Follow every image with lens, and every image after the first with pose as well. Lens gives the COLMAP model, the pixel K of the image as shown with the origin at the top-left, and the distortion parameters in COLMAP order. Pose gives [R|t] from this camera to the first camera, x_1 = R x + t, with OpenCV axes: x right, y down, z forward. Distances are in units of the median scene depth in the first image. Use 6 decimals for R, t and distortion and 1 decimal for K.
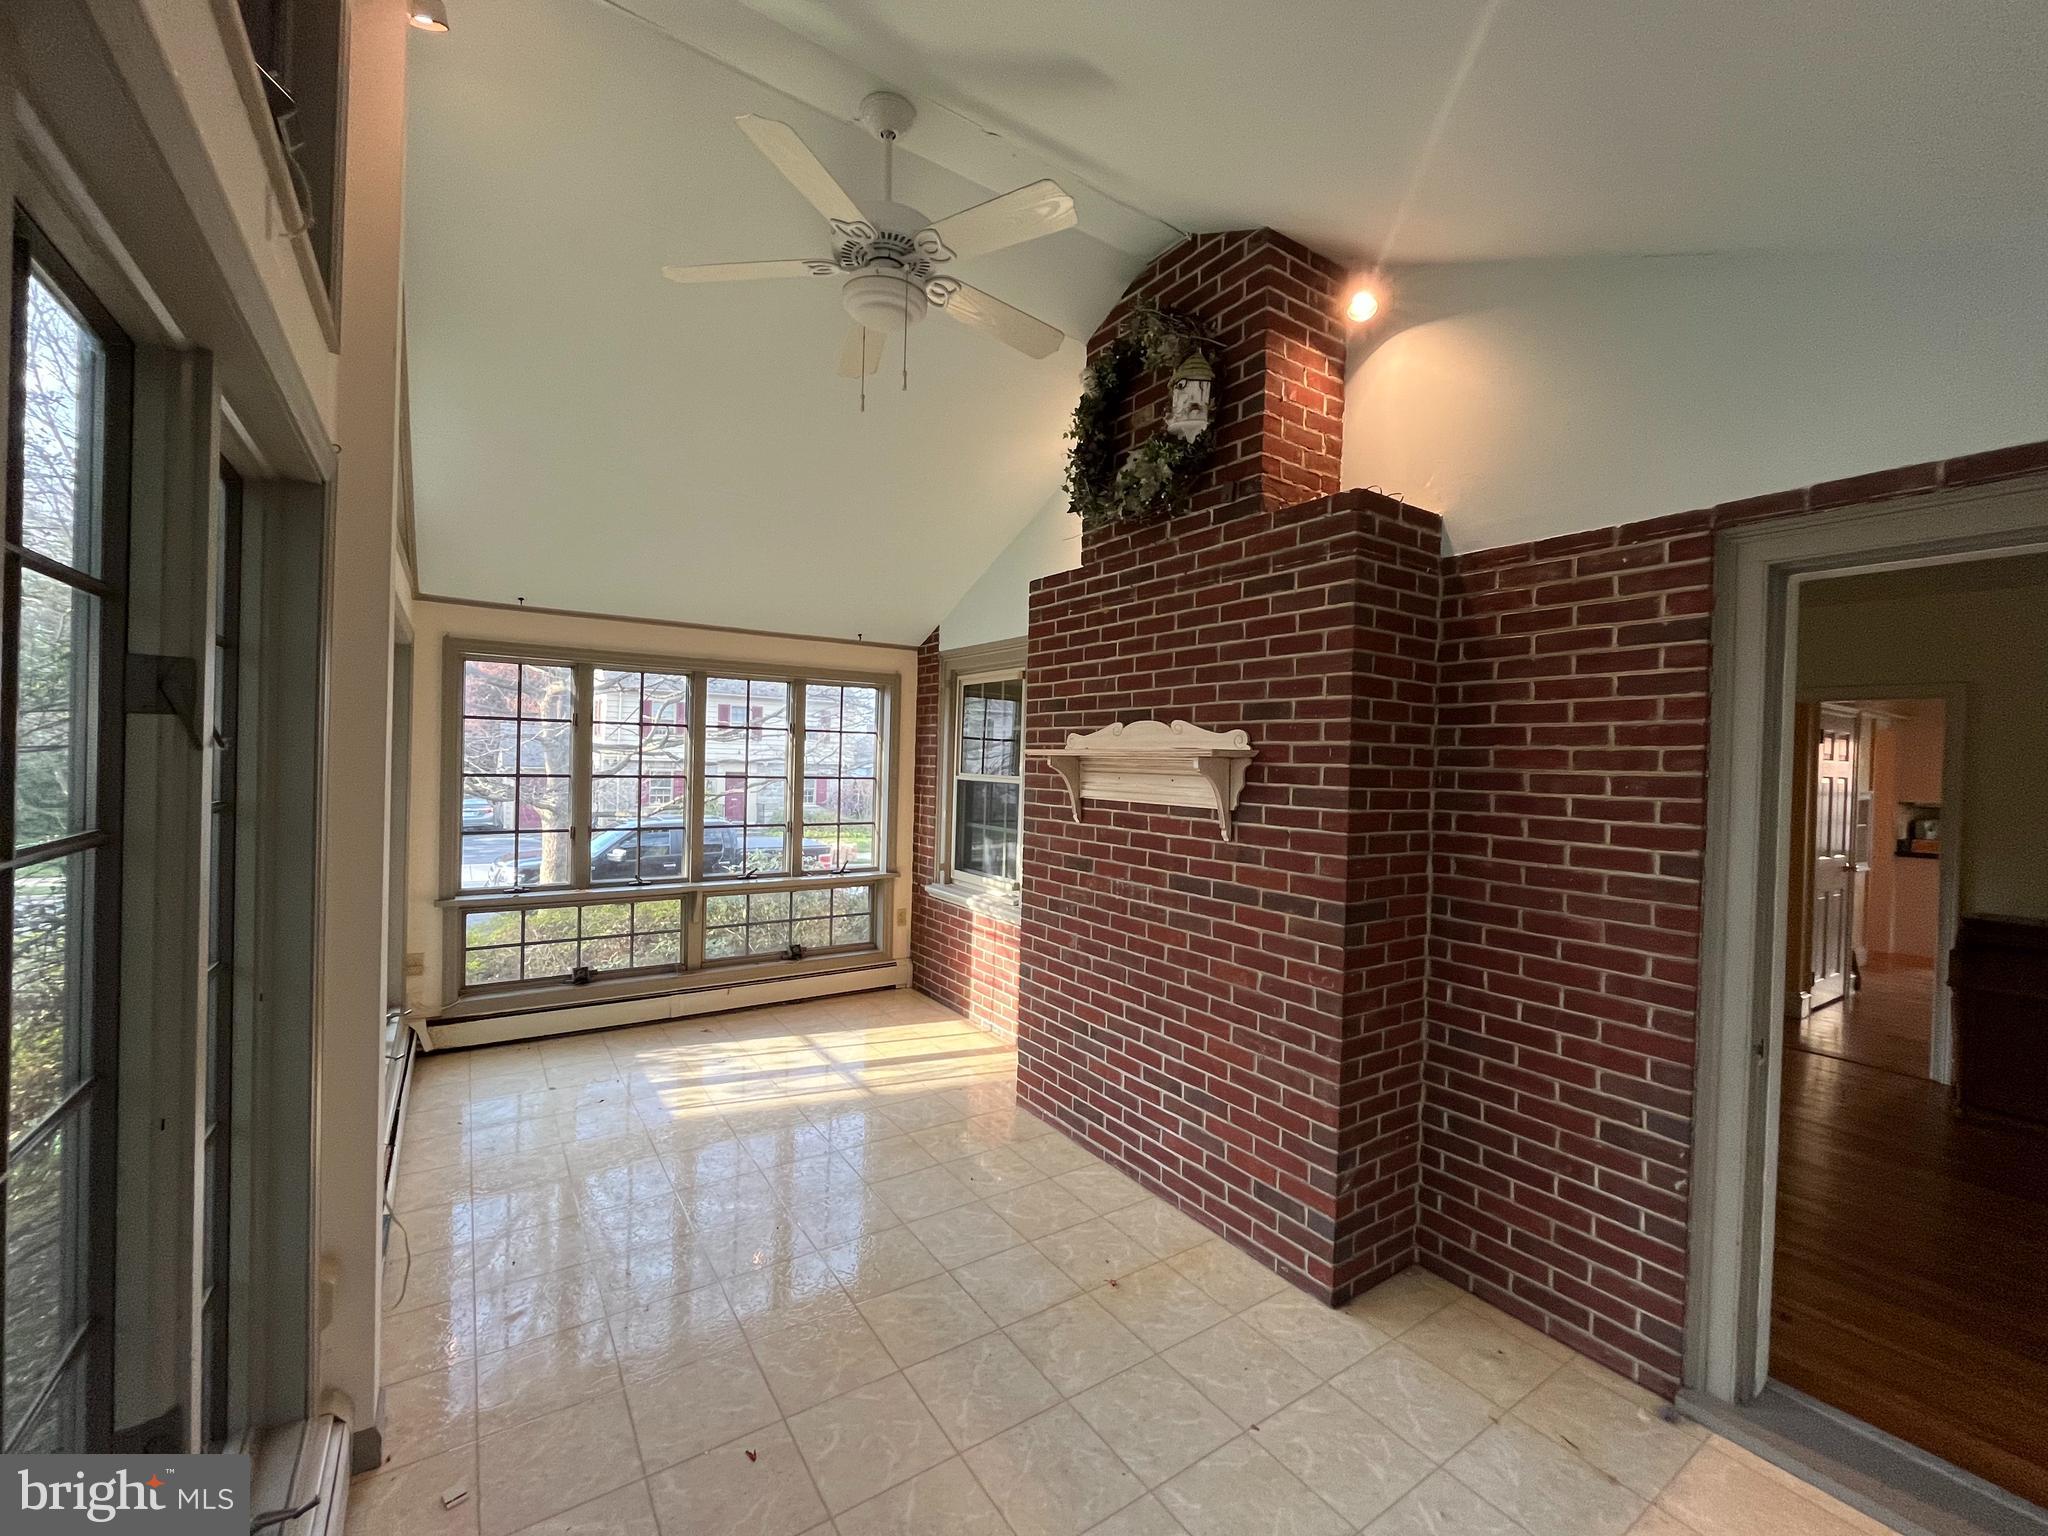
lens RADIAL K [[836.5, 0, 1024.0], [0, 836.5, 768.0], [0, 0, 1]] dist [-0.003403, 0.000031]
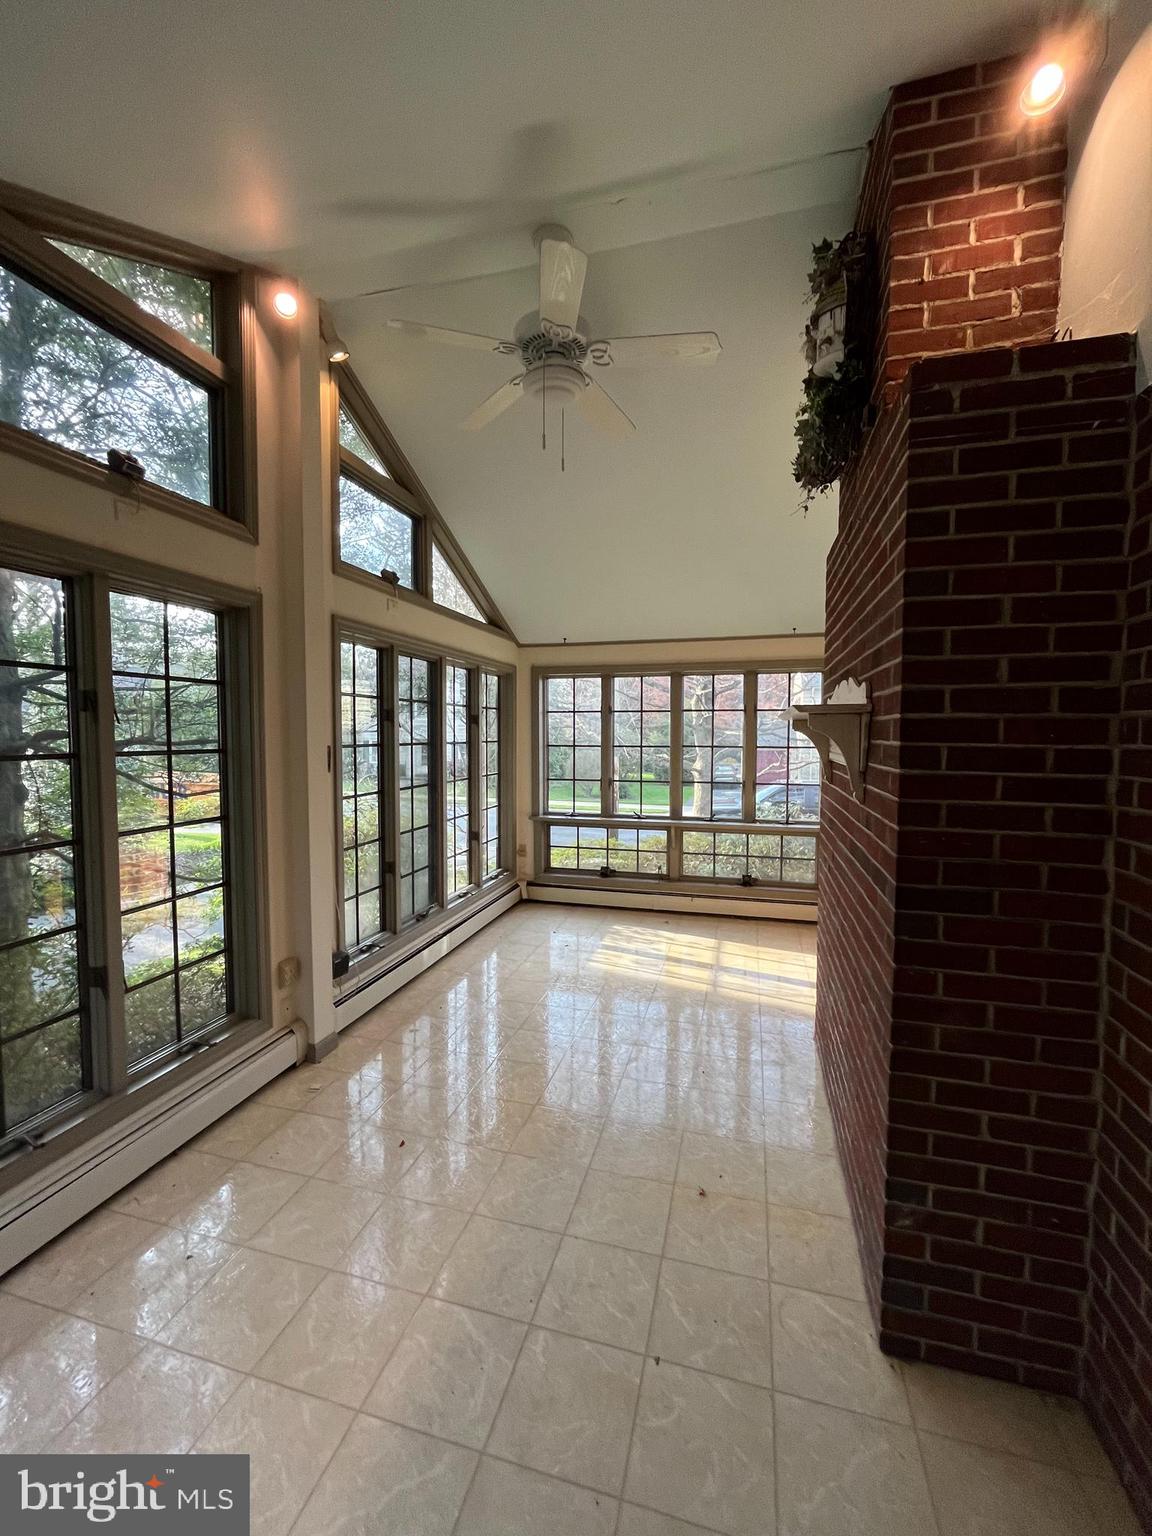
lens RADIAL K [[627.3, 0, 576.0], [0, 627.3, 768.0], [0, 0, 1]] dist [-0.003403, 0.000031]
pose [[0.649536, 0.018699, -0.760101, 0.375155], [0.007864, 0.999479, 0.031308, 0.015332], [0.760290, -0.026313, 0.649050, 0.209968]]
